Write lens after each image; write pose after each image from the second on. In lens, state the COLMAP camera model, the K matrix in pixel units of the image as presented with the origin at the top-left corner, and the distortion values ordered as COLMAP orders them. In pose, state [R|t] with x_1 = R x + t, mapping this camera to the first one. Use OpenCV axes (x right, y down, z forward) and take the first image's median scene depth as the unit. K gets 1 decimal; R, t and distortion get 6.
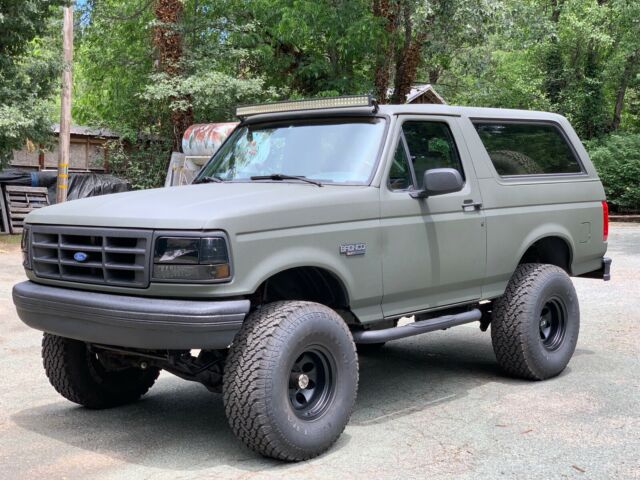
lens RADIAL K [[952.4, 0, 316.7], [0, 952.4, 237.7], [0, 0, 1]] dist [0.060015, 0.000000]
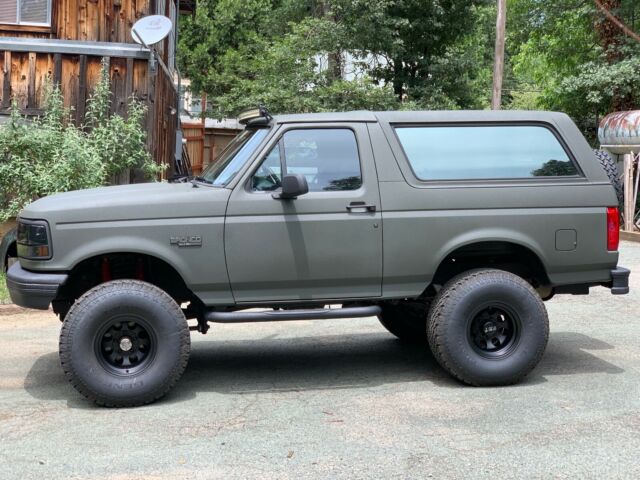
lens RADIAL K [[952.4, 0, 321.5], [0, 952.4, 239.2], [0, 0, 1]] dist [0.060015, 0.000000]
pose [[0.809135, 0.053093, -0.585219, 0.806504], [-0.041903, 0.998588, 0.032659, -0.033442], [0.586127, -0.001903, 0.810217, 0.124007]]
